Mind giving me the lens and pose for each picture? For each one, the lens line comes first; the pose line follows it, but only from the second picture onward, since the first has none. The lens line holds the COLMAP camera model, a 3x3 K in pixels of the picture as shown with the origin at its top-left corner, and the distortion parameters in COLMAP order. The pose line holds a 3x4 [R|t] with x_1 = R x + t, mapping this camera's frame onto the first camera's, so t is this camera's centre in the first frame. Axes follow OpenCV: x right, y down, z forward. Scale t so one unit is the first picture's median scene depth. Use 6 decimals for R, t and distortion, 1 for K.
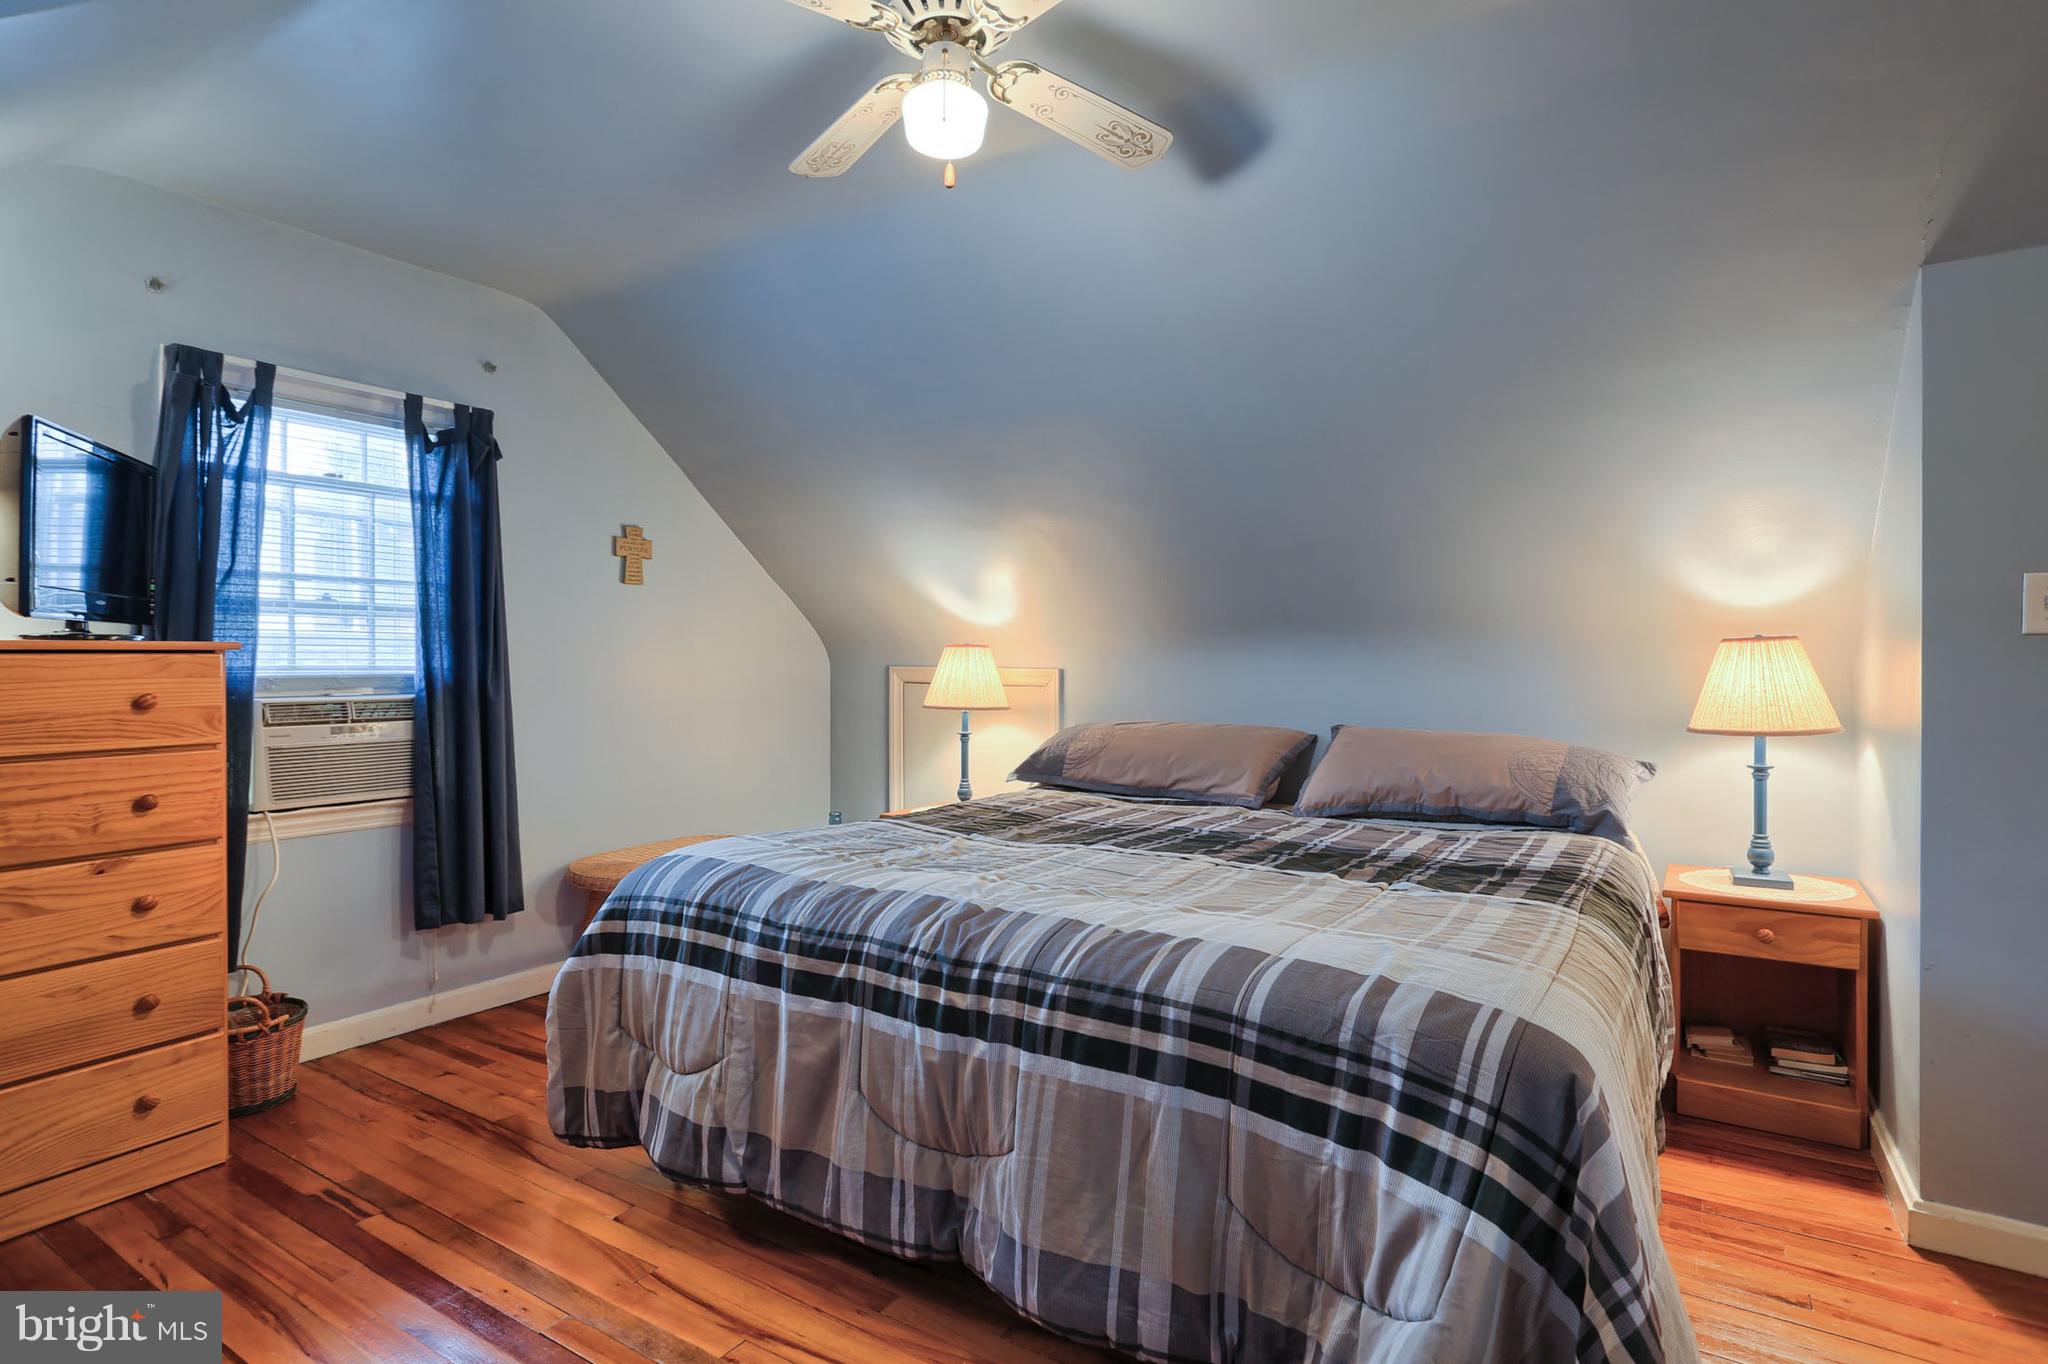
lens RADIAL K [[1021.6, 0, 1024.4], [0, 1021.6, 664.8], [0, 0, 1]] dist [-0.050556, 0.000423]
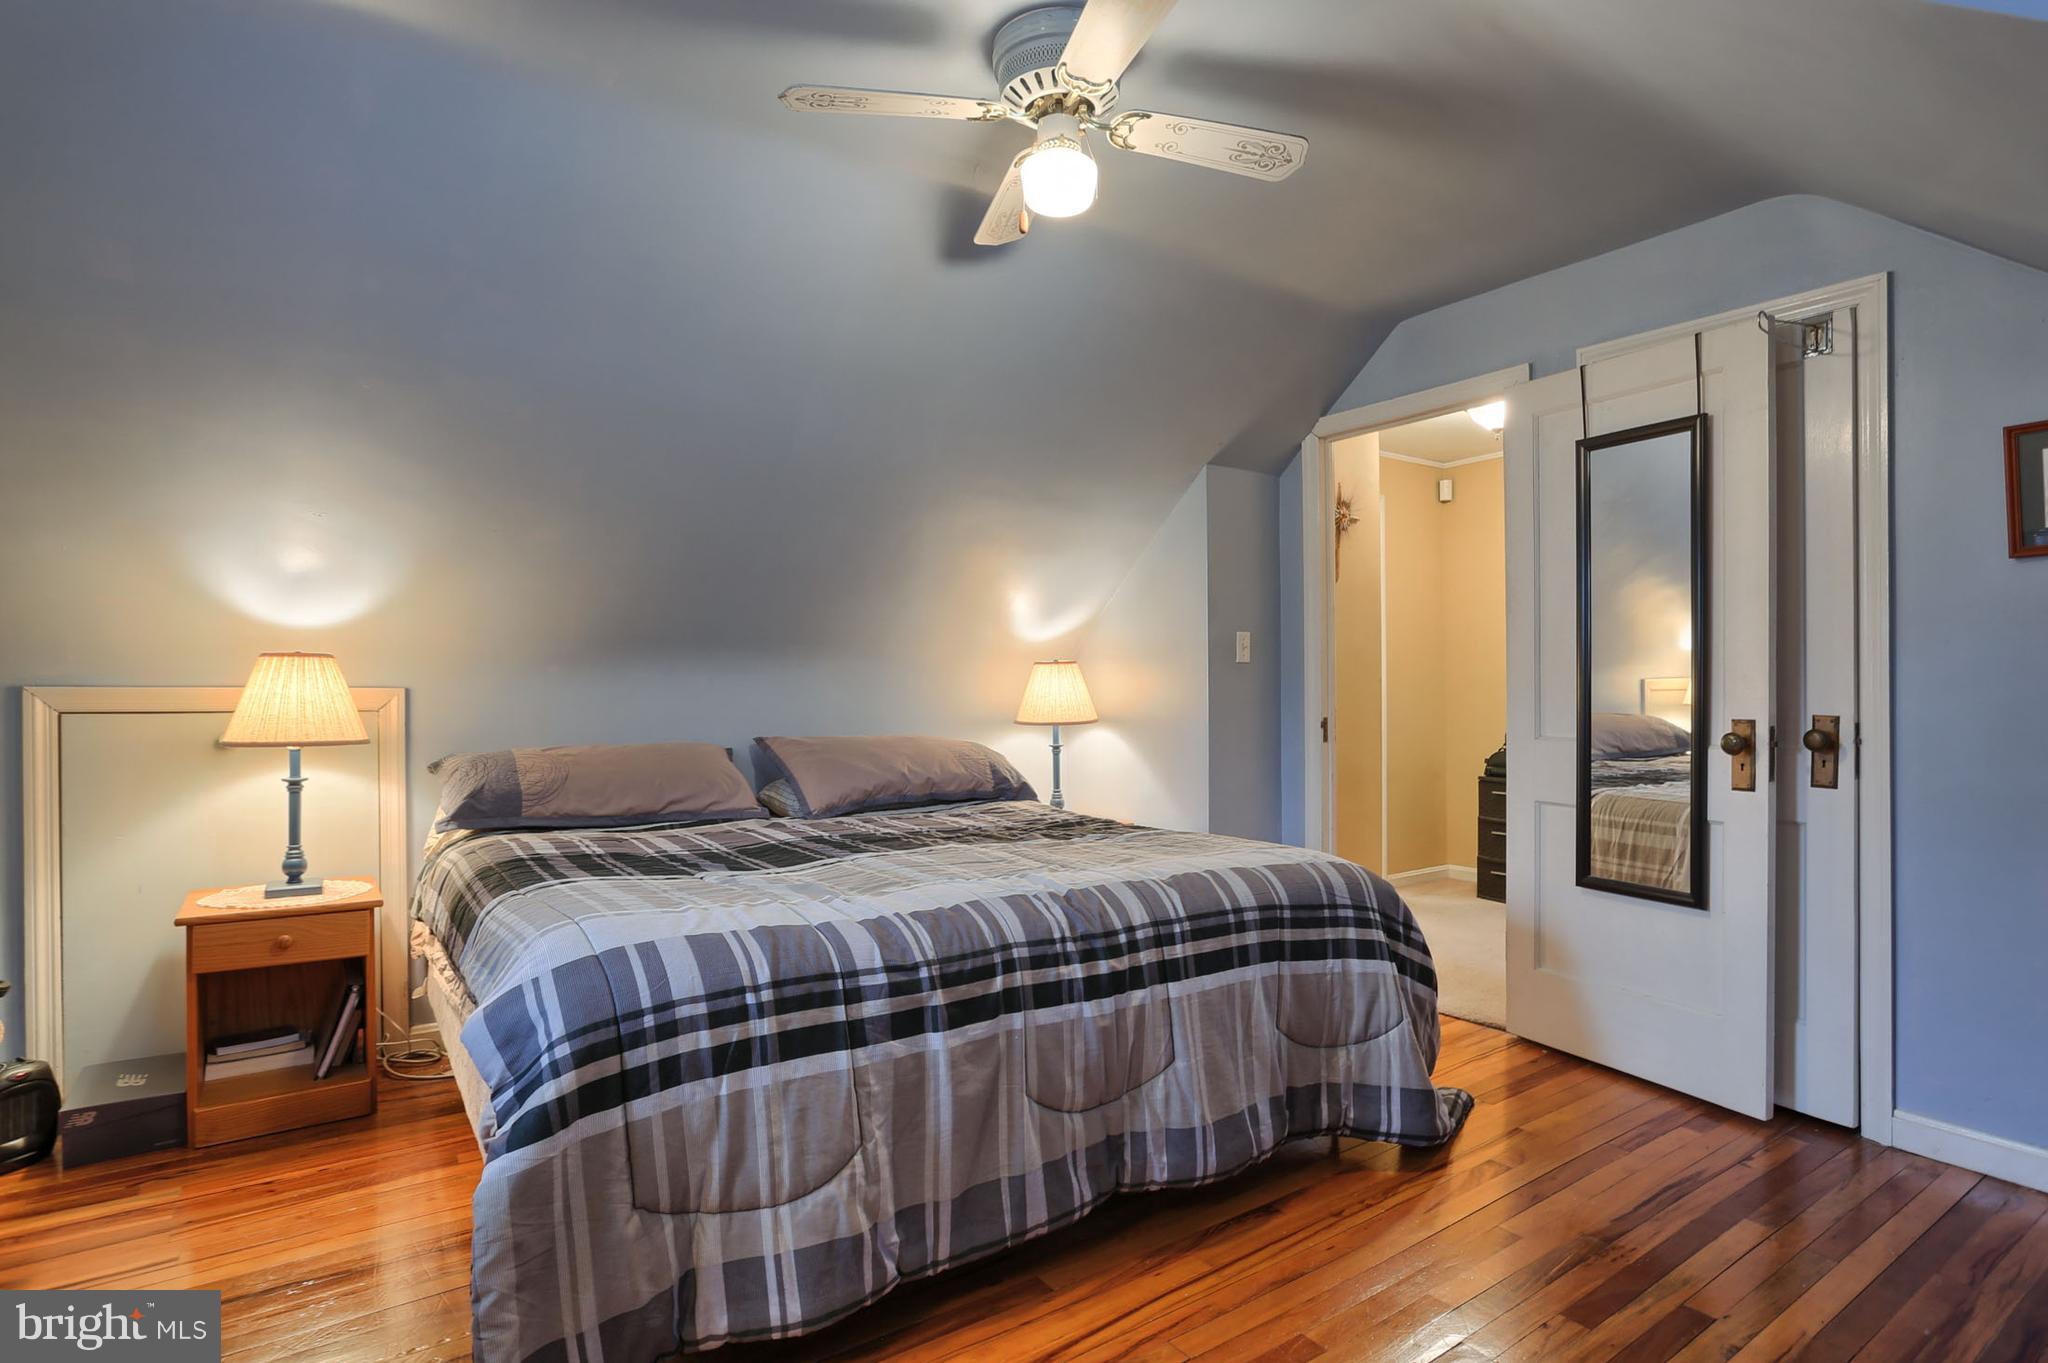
lens RADIAL K [[1064.3, 0, 1037.2], [0, 1064.3, 667.7], [0, 0, 1]] dist [-0.052837, 0.031156]
pose [[0.397161, 0.009218, 0.917703, -1.100834], [0.004088, 0.999922, -0.011813, 0.002097], [-0.917740, 0.008444, 0.397092, 0.536587]]
